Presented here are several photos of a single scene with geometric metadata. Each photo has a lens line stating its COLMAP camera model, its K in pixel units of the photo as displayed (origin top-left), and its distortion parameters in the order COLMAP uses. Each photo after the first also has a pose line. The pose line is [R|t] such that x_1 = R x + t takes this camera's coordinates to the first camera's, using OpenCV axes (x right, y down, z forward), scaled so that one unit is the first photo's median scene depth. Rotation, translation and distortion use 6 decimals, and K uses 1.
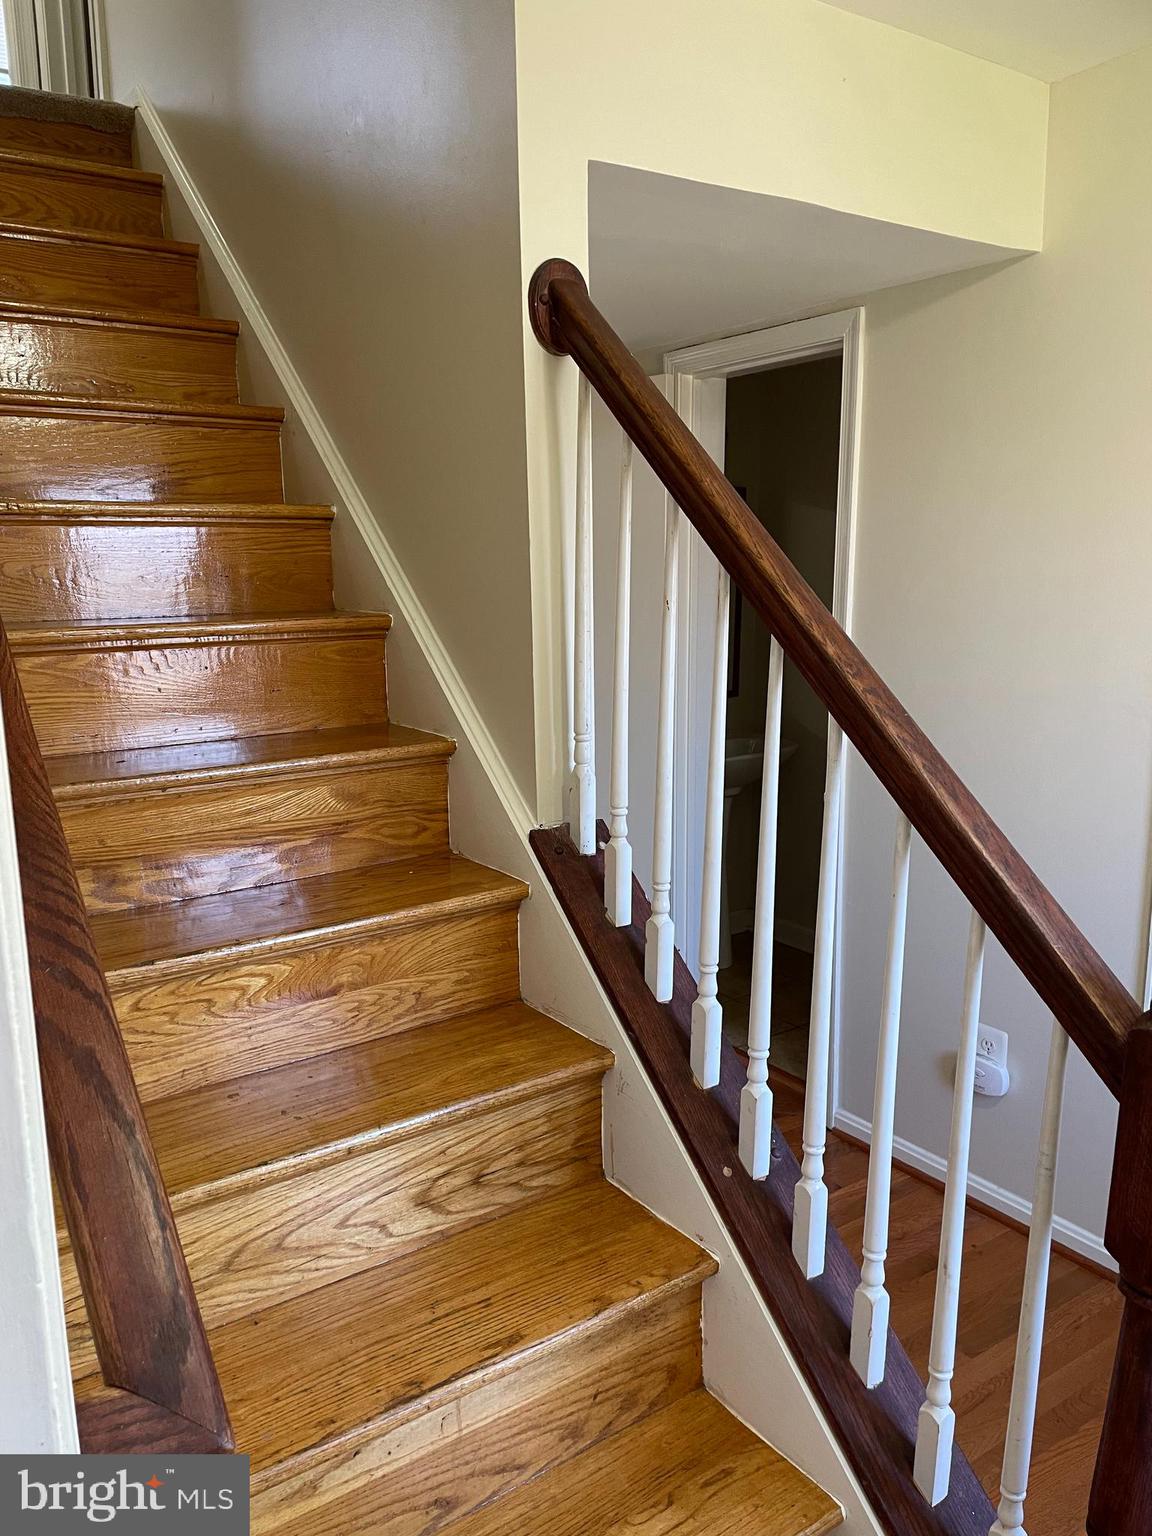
lens RADIAL K [[1146.9, 0, 576.0], [0, 1146.9, 768.0], [0, 0, 1]] dist [0.089280, -0.112522]
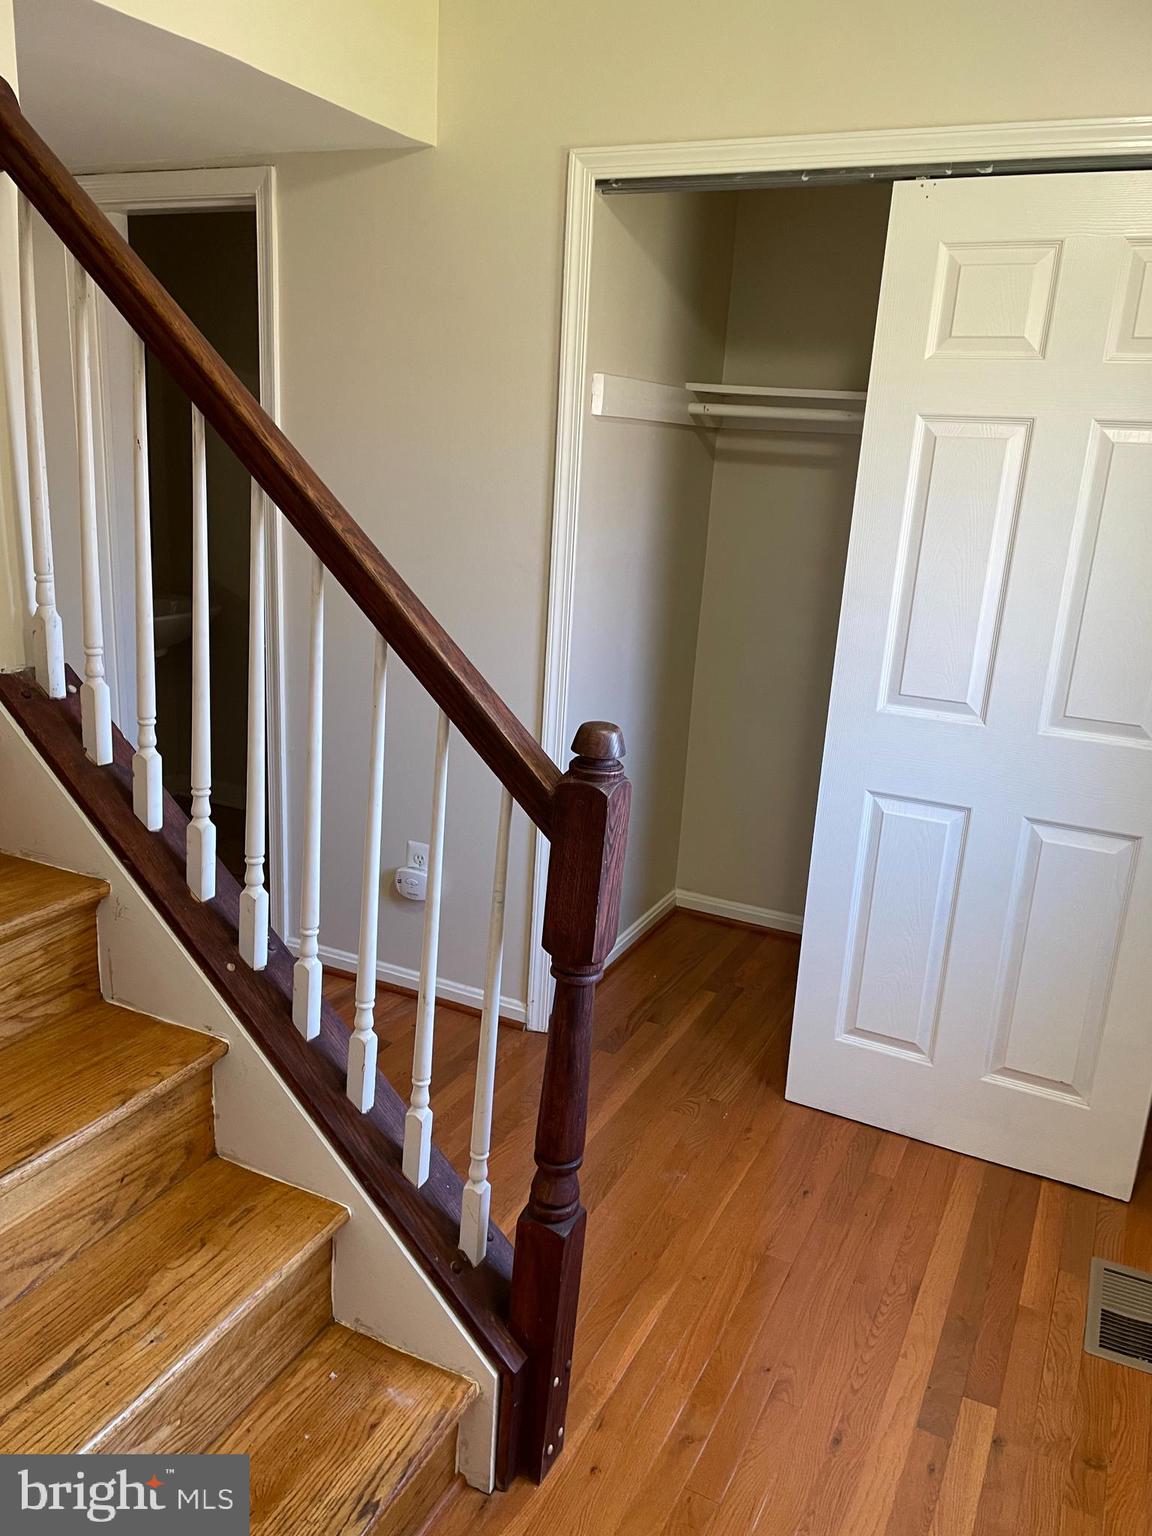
lens RADIAL K [[1146.9, 0, 576.0], [0, 1146.9, 768.0], [0, 0, 1]] dist [0.089280, -0.112522]
pose [[0.869938, -0.074828, 0.487452, -0.111655], [0.023113, 0.993522, 0.111266, 0.039815], [-0.492620, -0.085528, 0.866032, -0.120879]]
